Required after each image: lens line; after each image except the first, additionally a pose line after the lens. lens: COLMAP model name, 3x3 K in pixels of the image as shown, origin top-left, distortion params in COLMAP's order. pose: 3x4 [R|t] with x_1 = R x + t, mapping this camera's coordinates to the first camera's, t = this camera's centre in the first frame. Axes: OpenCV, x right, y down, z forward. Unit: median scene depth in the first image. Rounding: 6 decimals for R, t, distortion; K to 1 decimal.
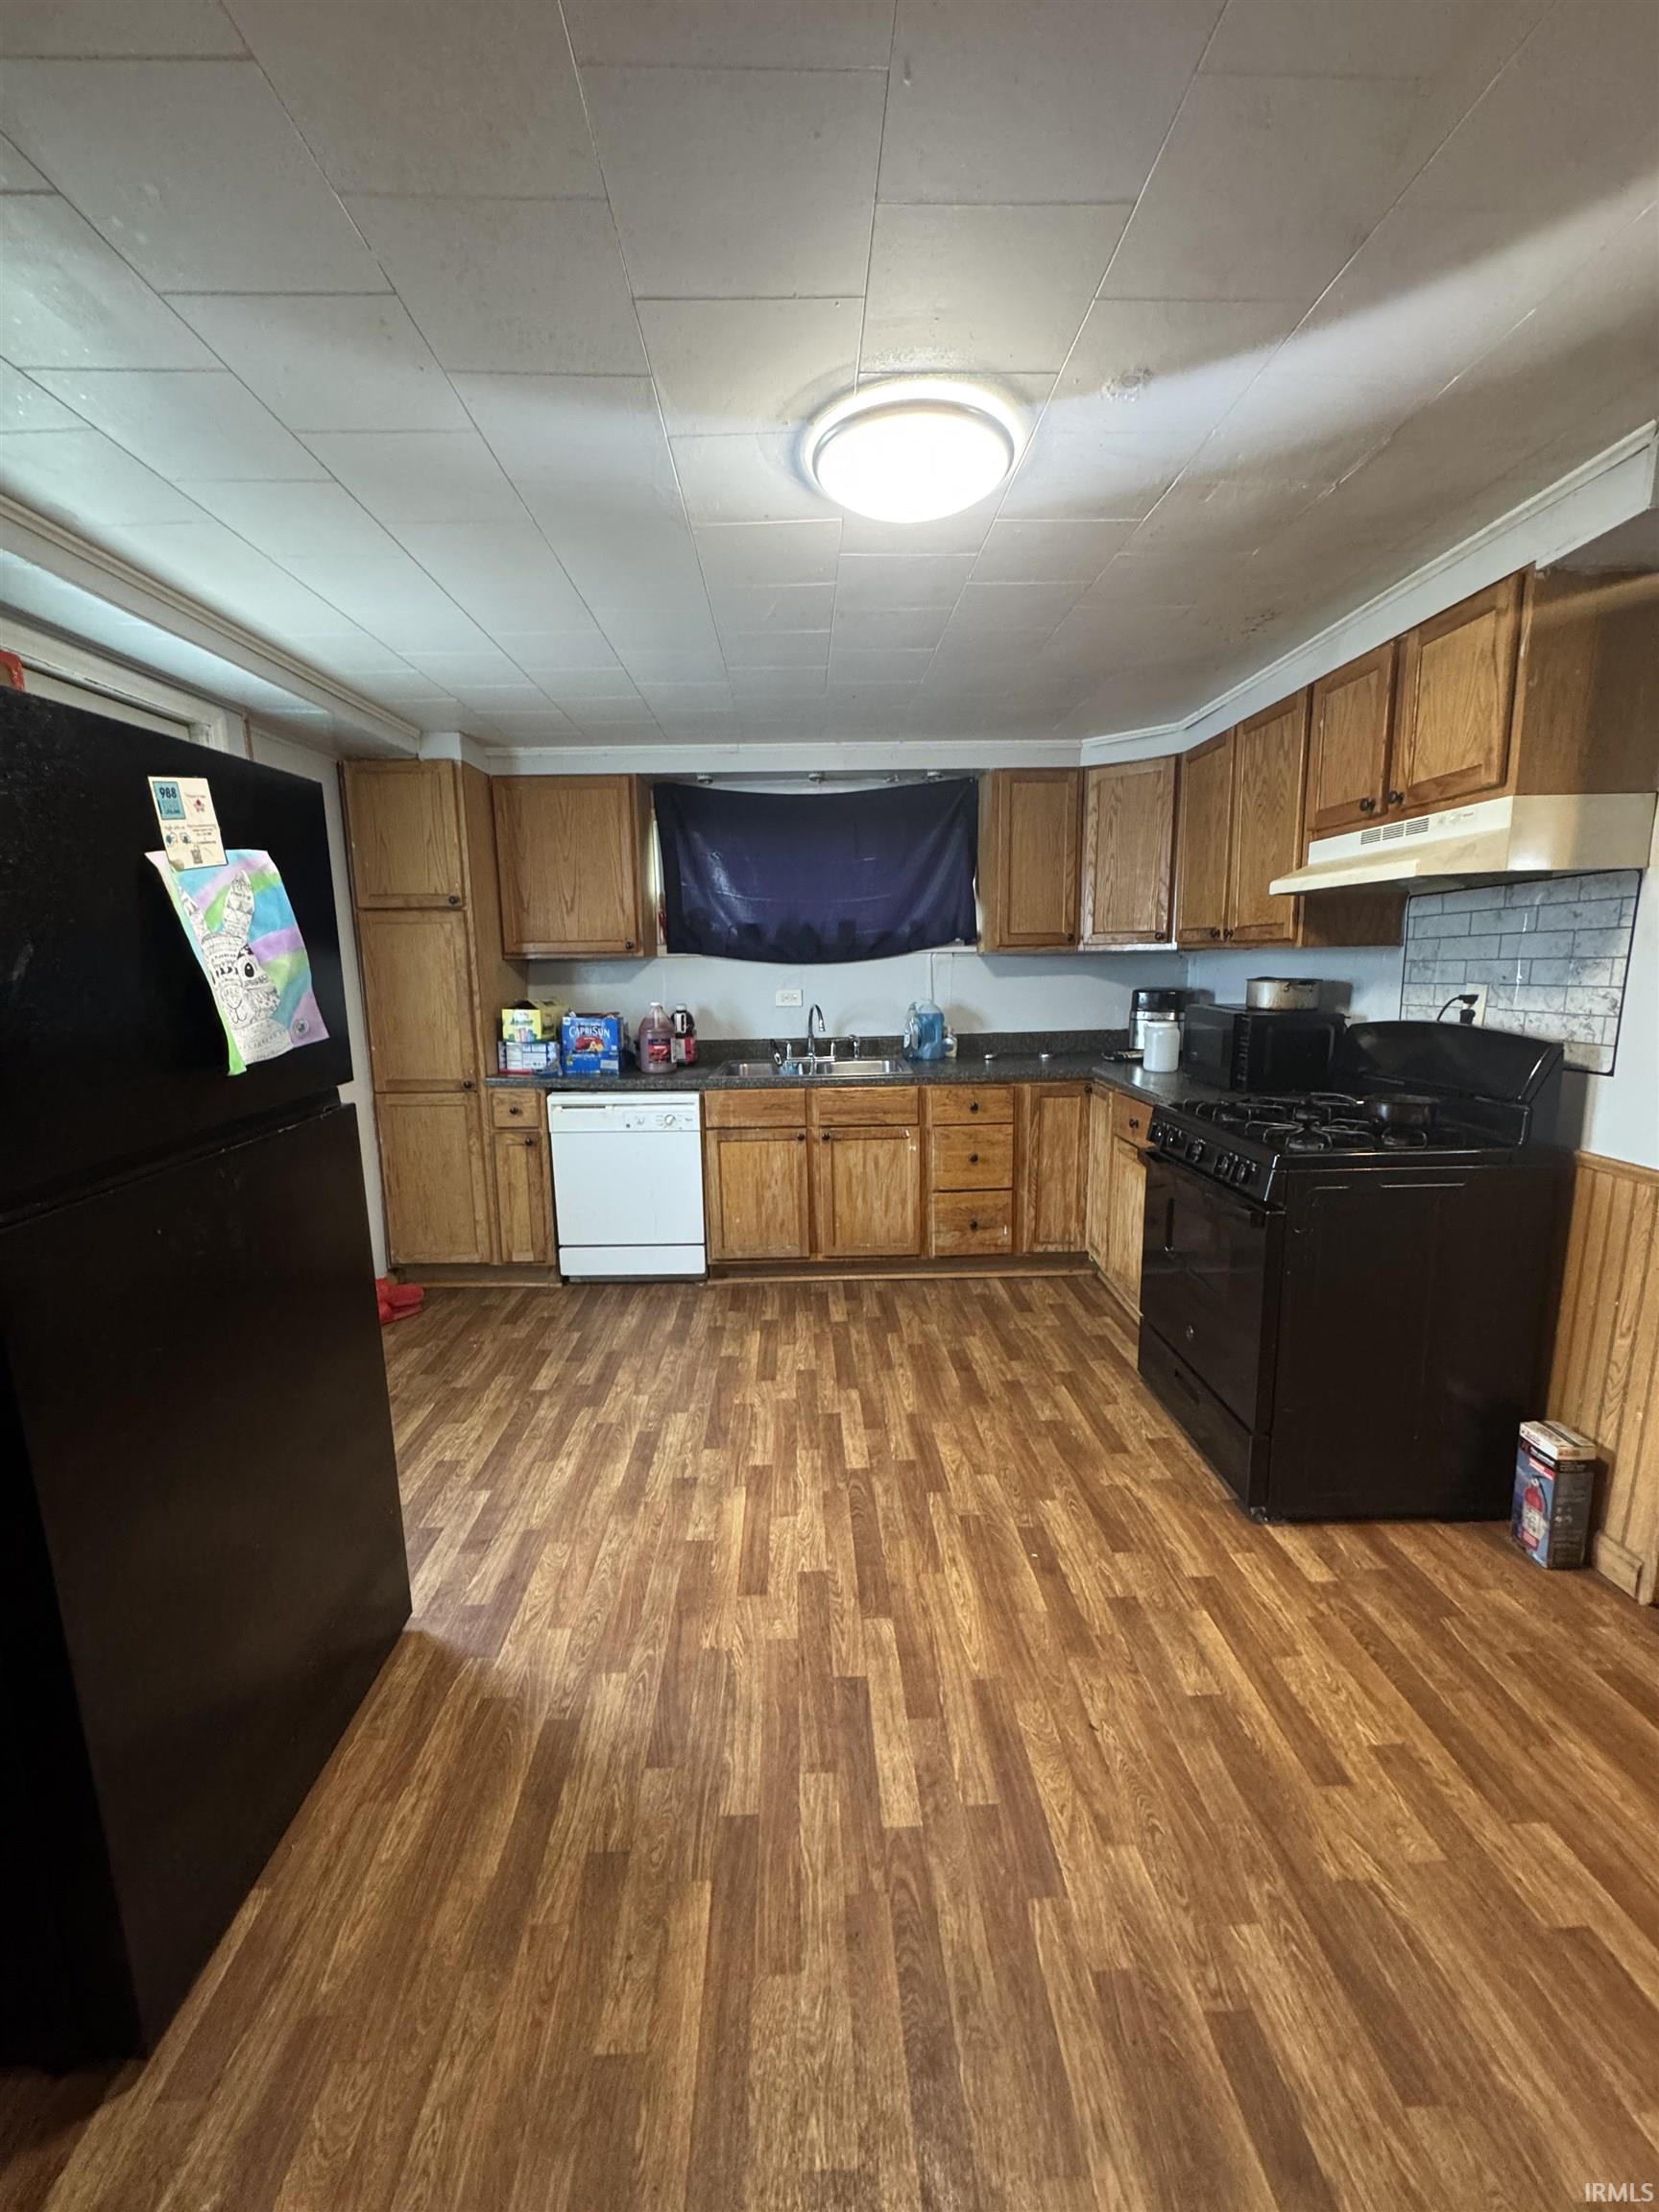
lens RADIAL K [[877.0, 0, 829.7], [0, 877.0, 1108.2], [0, 0, 1]] dist [-0.002829, 0.000246]
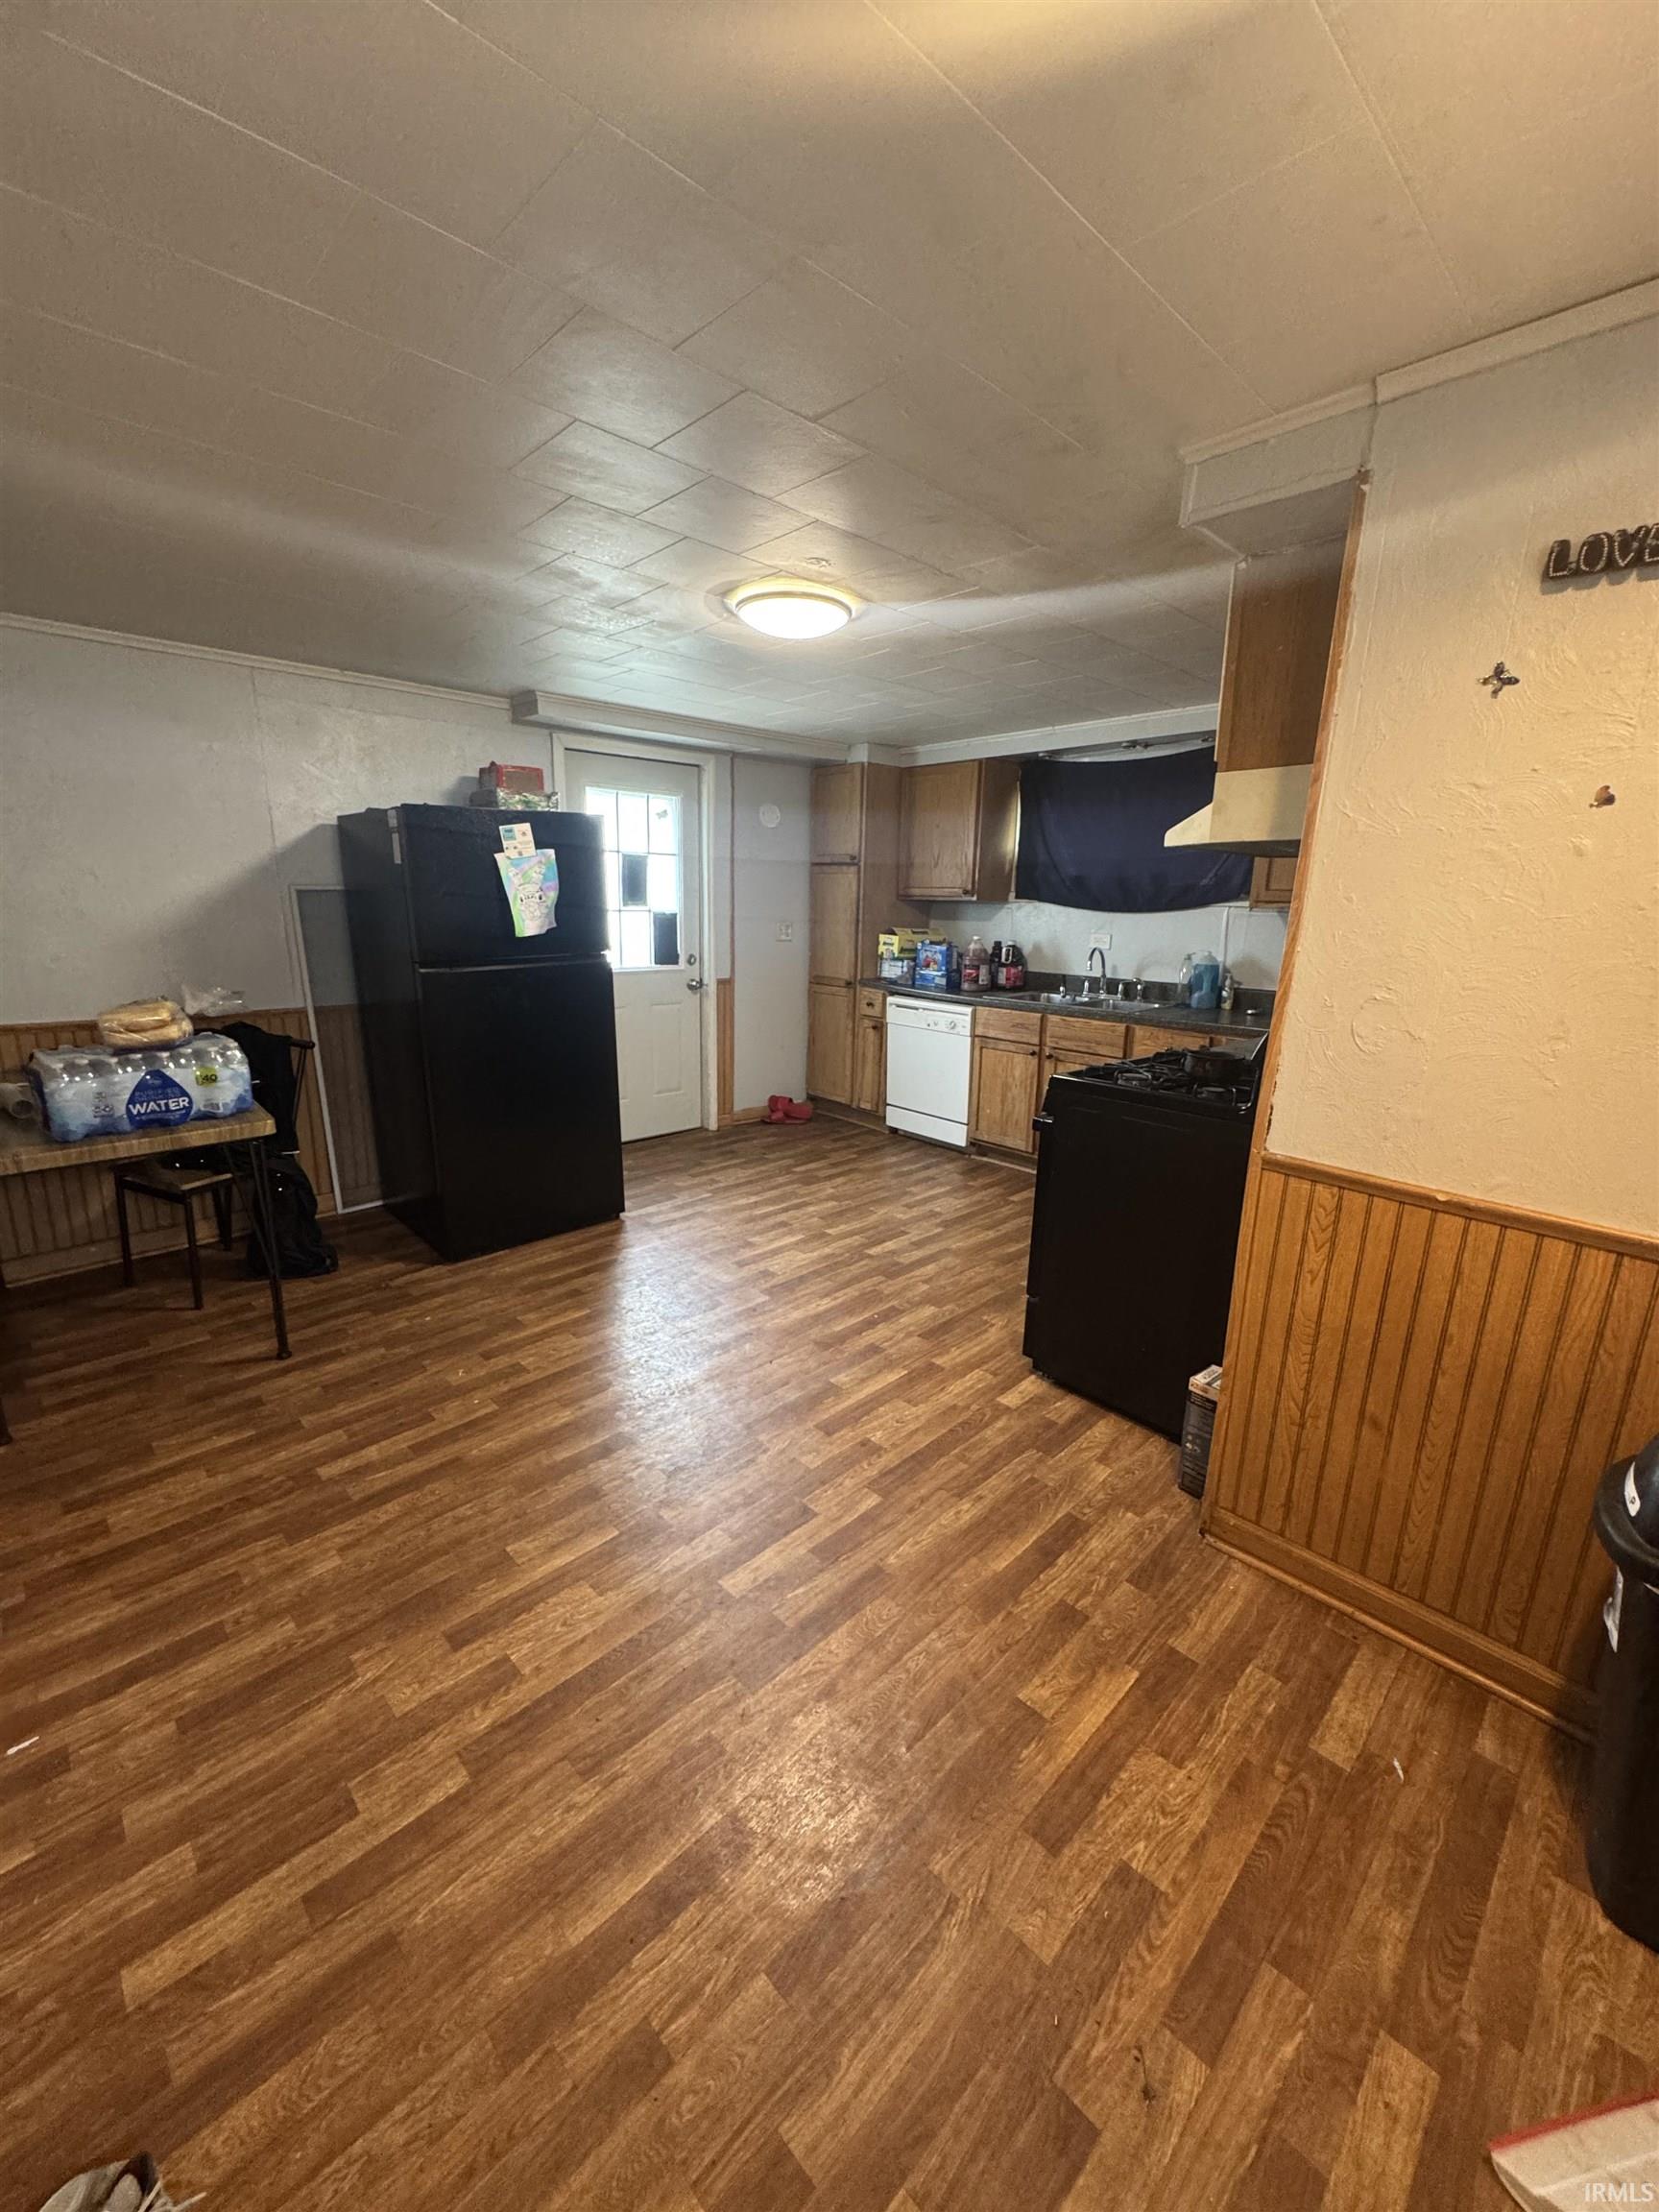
lens RADIAL K [[877.0, 0, 832.1], [0, 877.0, 1107.5], [0, 0, 1]] dist [-0.002829, 0.000246]
pose [[0.669979, 0.200867, -0.714689, 0.669474], [-0.155571, 0.979312, 0.129401, -0.007617], [0.725896, 0.024489, 0.687368, -0.043877]]
